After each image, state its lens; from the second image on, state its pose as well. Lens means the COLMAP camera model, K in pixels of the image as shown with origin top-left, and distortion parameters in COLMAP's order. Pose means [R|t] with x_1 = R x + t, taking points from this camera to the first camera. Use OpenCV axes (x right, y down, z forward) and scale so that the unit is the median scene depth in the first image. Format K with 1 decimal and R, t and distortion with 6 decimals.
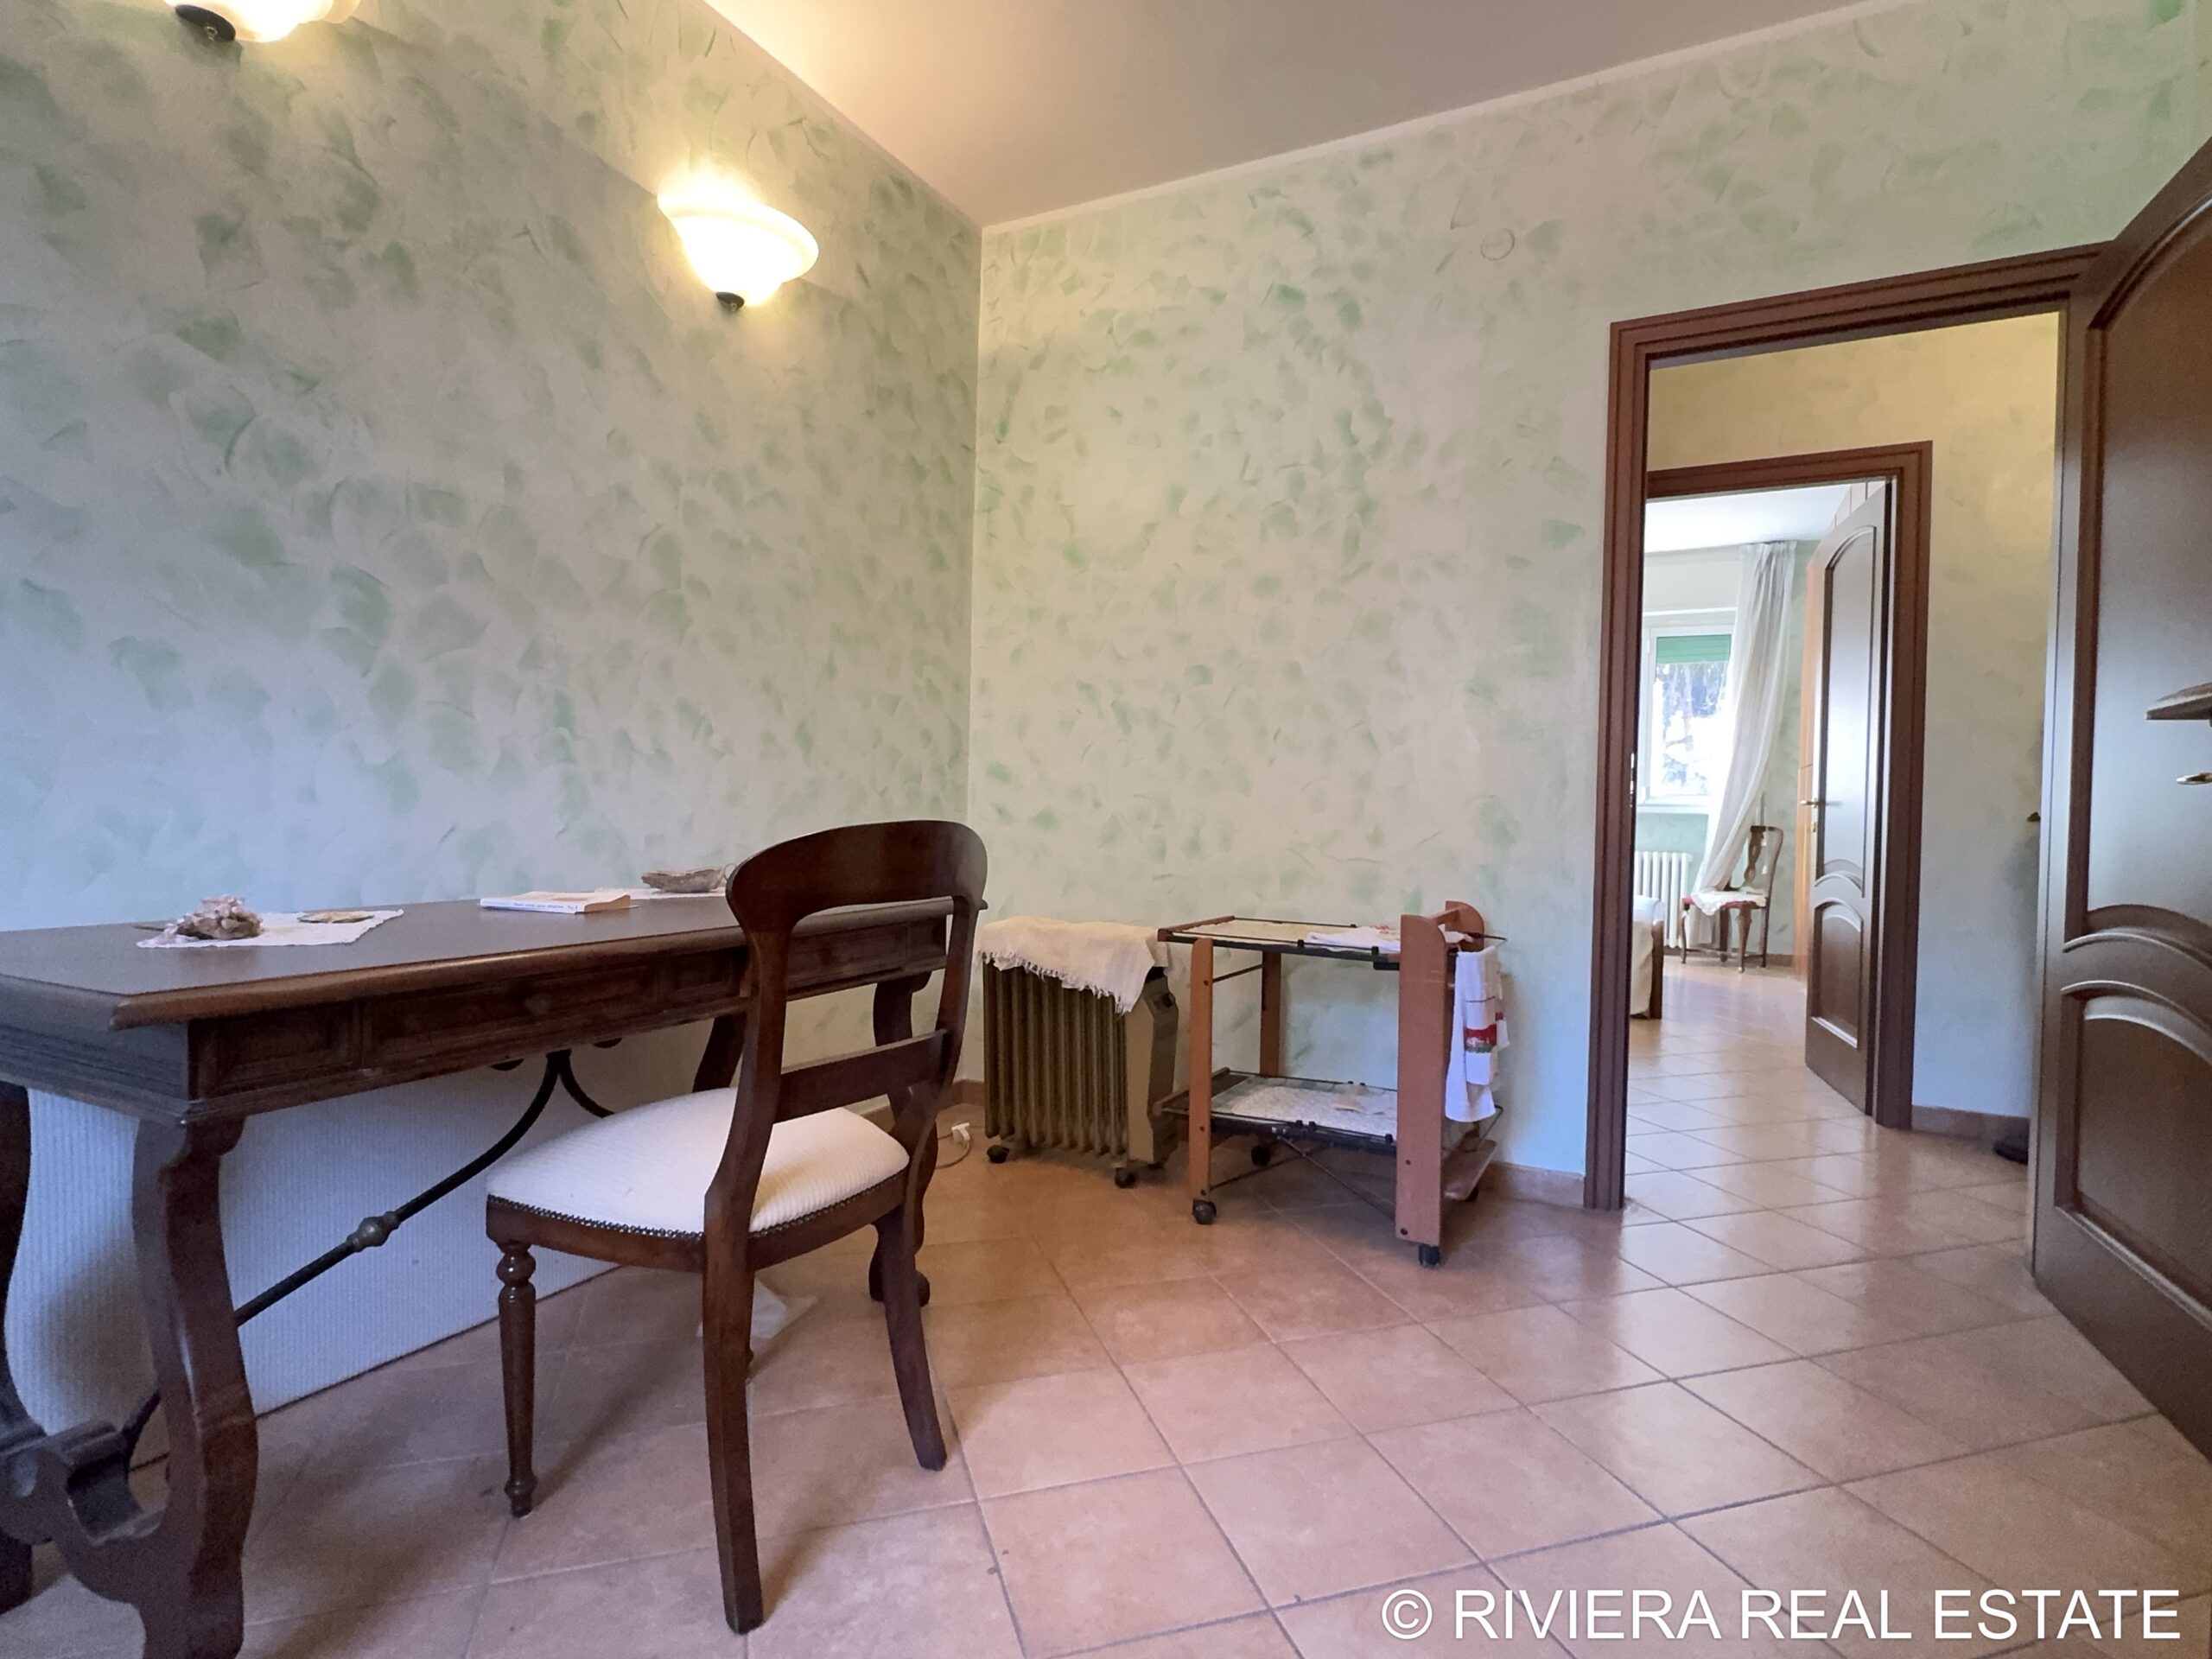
lens RADIAL K [[1099.7, 0, 1106.0], [0, 1099.7, 829.5], [0, 0, 1]] dist [-0.005362, -0.000781]
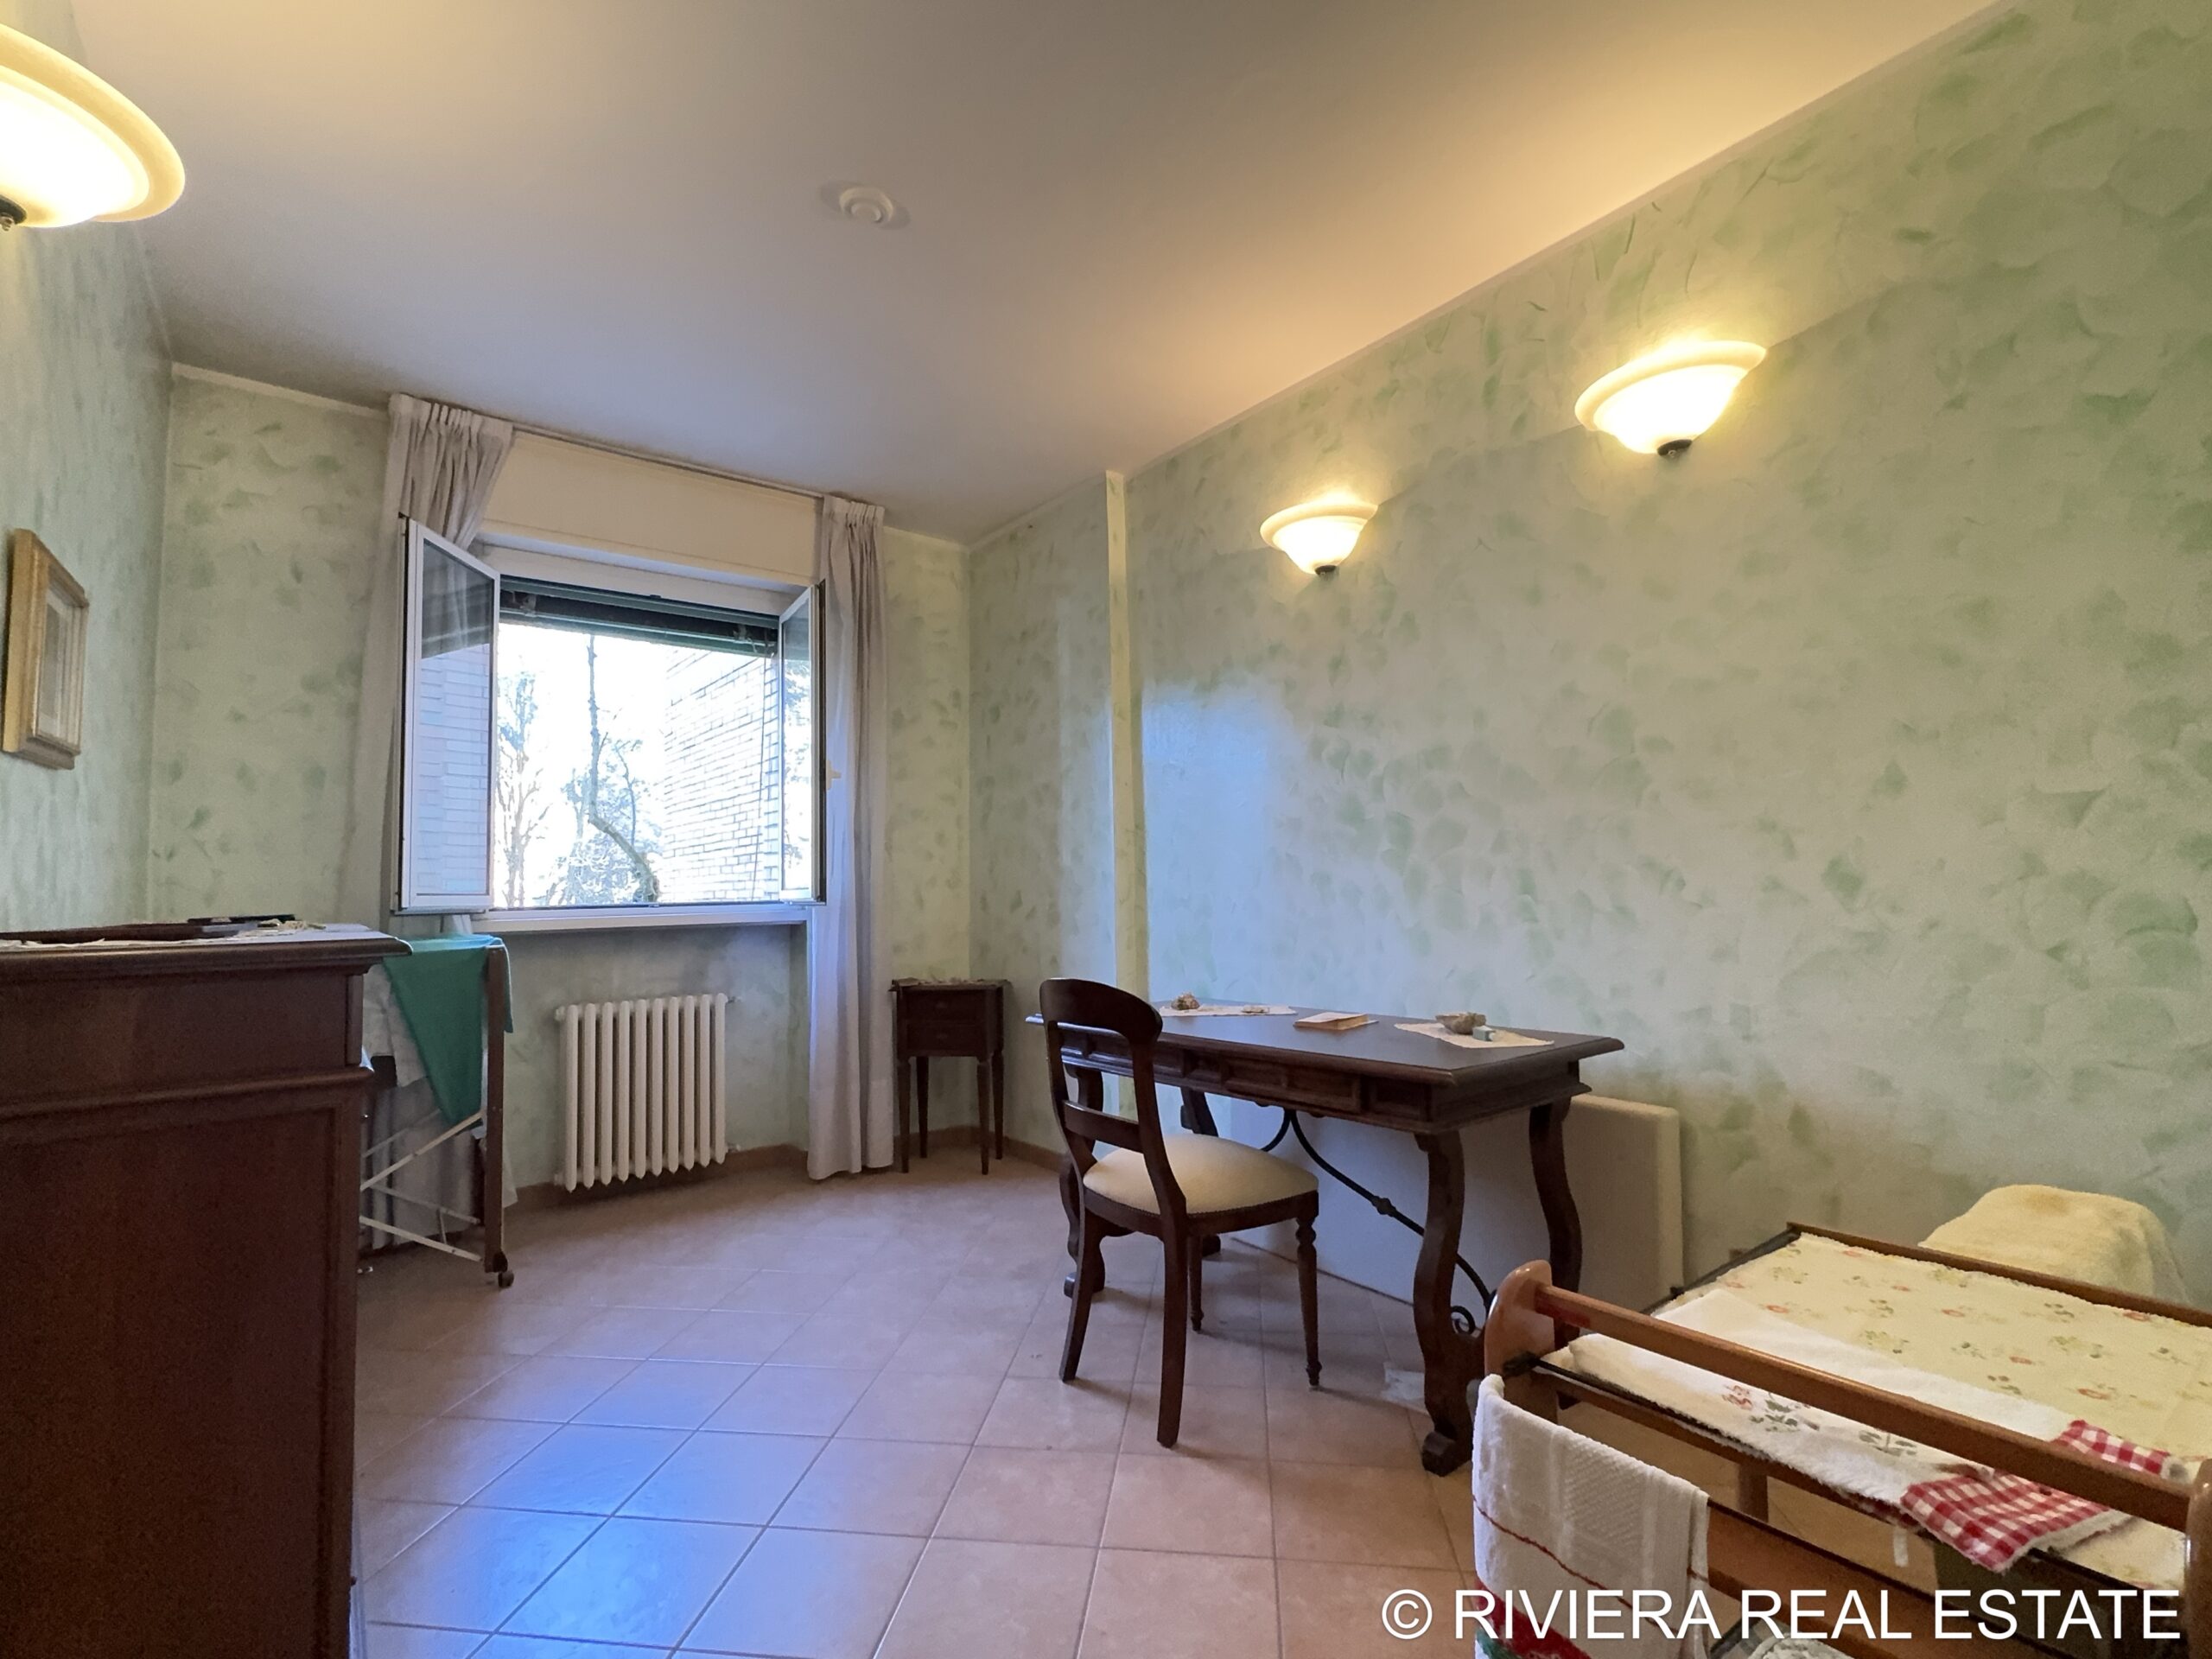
lens RADIAL K [[1026.3, 0, 1106.0], [0, 1026.3, 829.5], [0, 0, 1]] dist [-0.001717, -0.000187]
pose [[-0.420925, -0.072302, -0.904209, 0.649704], [-0.010081, 0.997130, -0.075039, -0.060963], [0.907039, -0.022470, -0.420446, 0.869915]]
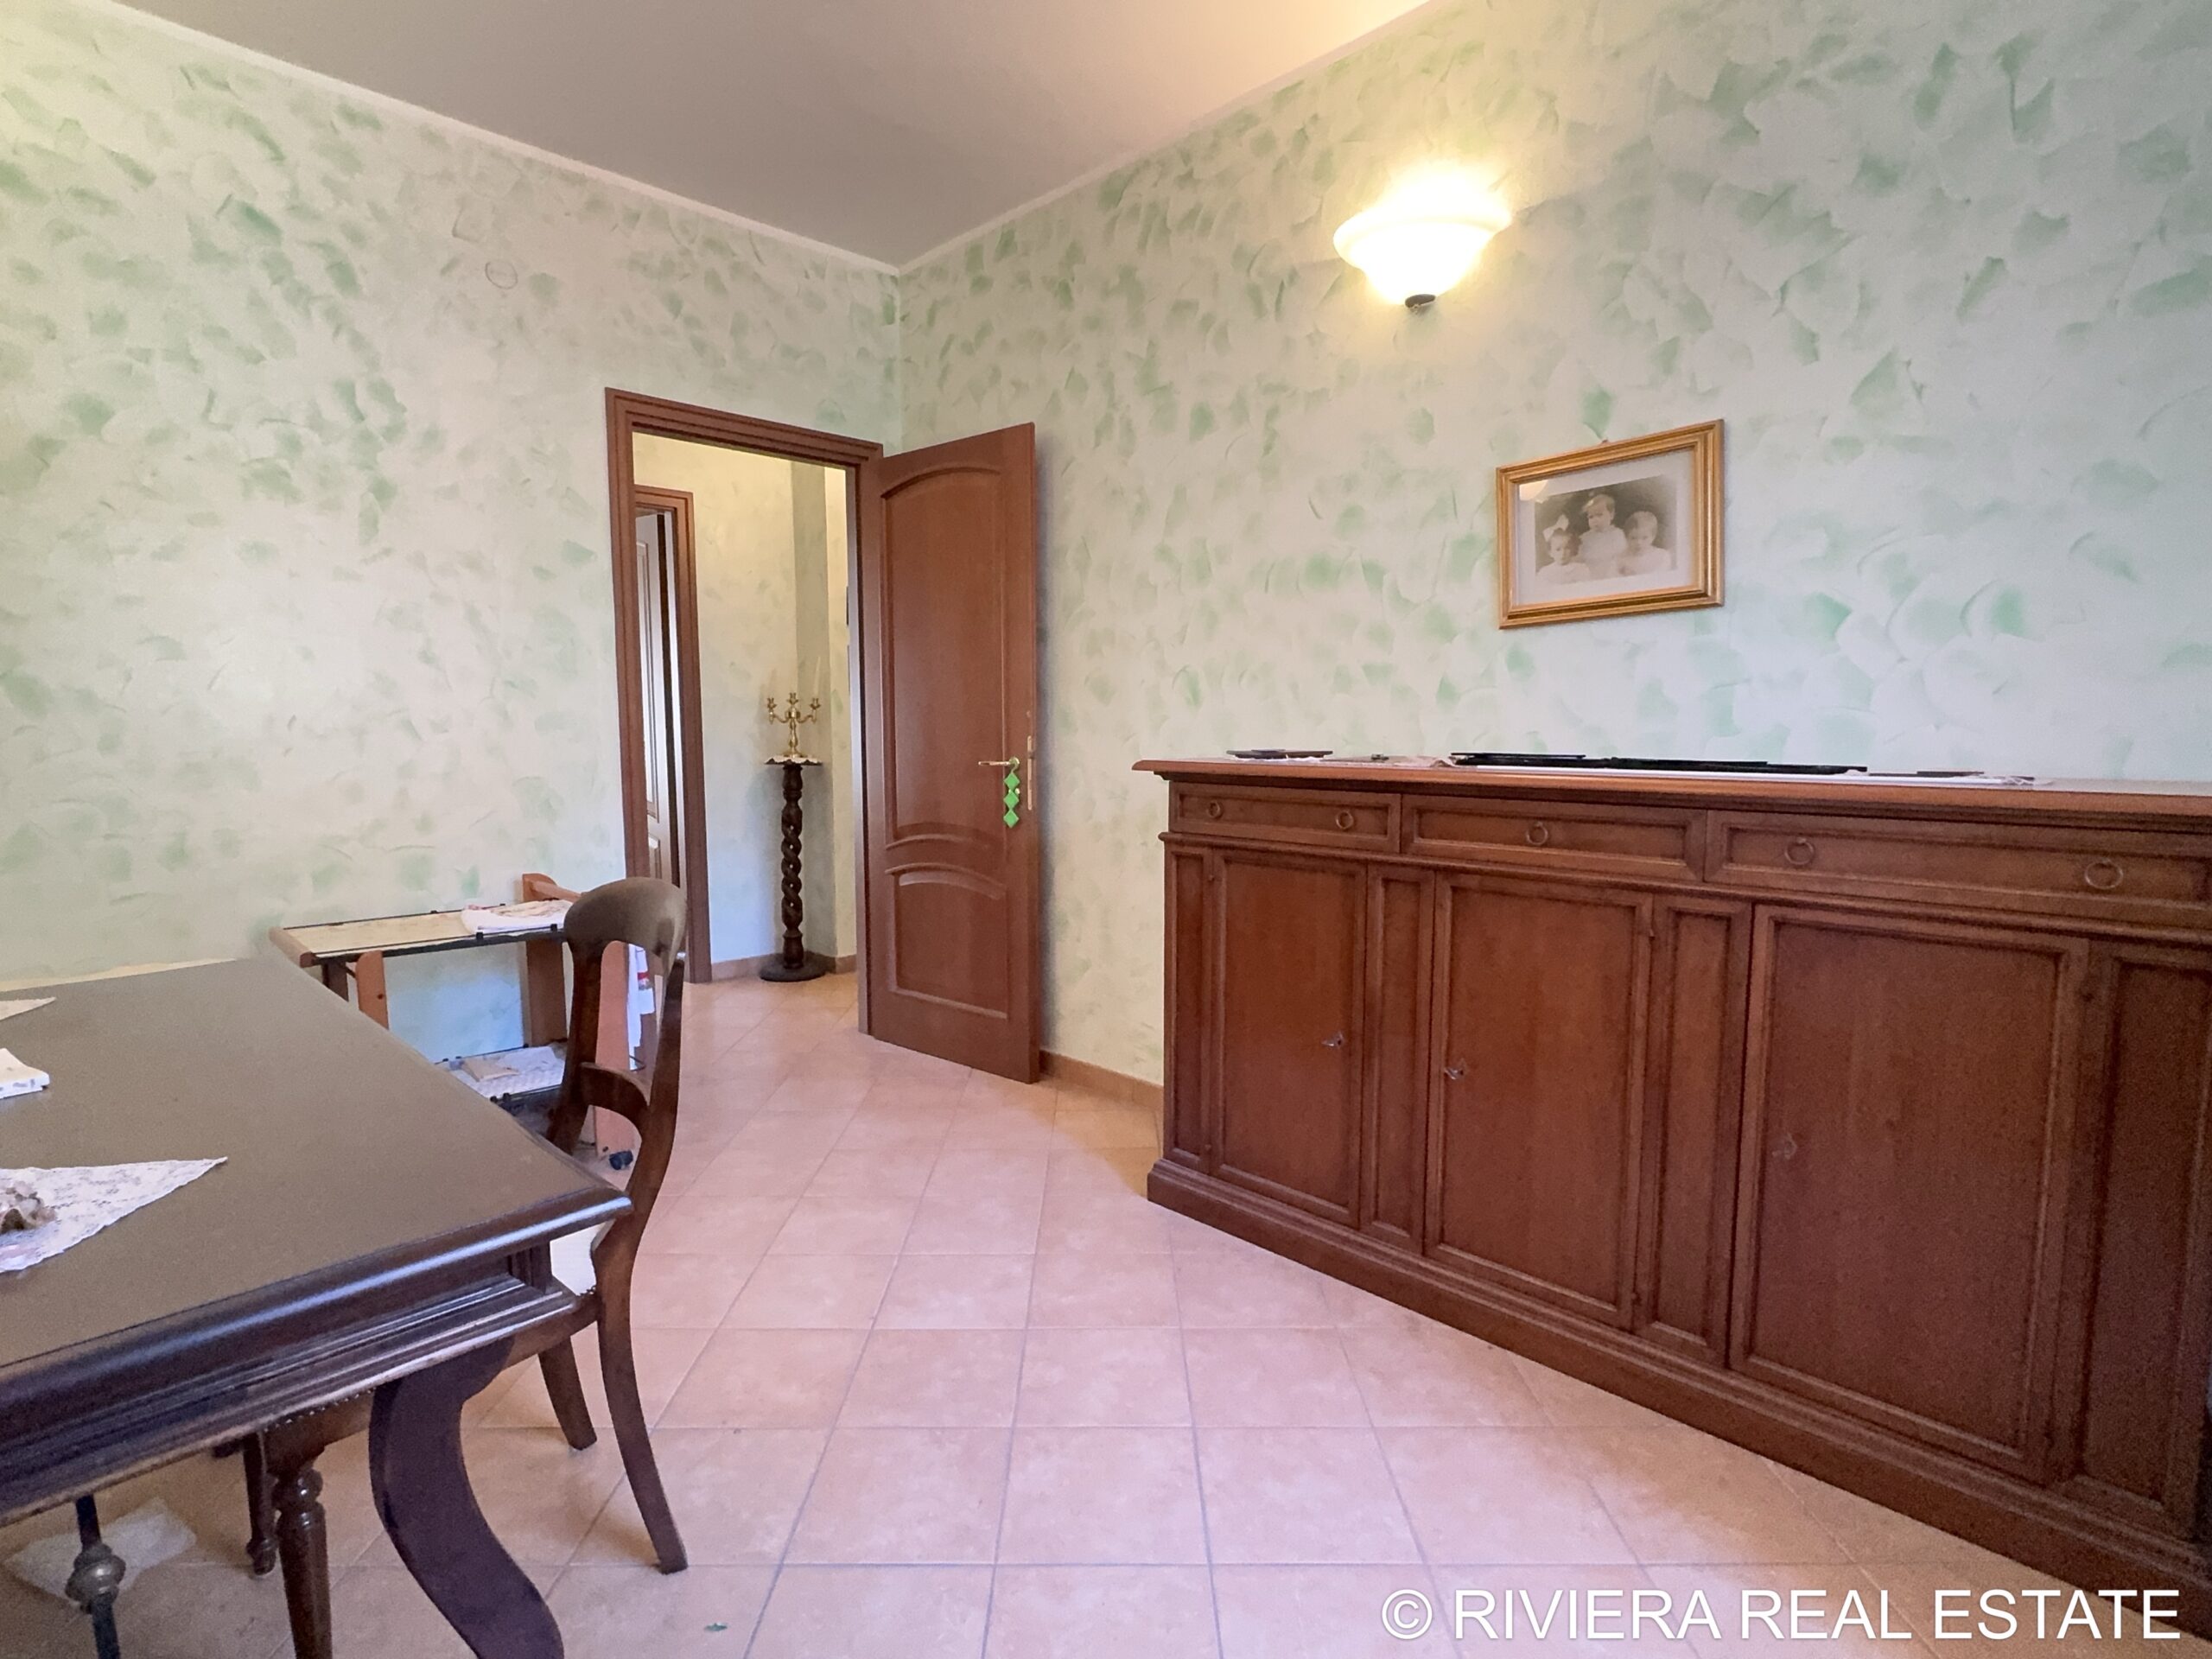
lens RADIAL K [[1099.7, 0, 1106.0], [0, 1099.7, 829.5], [0, 0, 1]] dist [-0.005362, -0.000781]
pose [[0.299724, -0.115042, 0.947064, -0.570845], [0.027157, 0.993329, 0.112067, -0.090418], [-0.953639, -0.007870, 0.300849, 0.093443]]
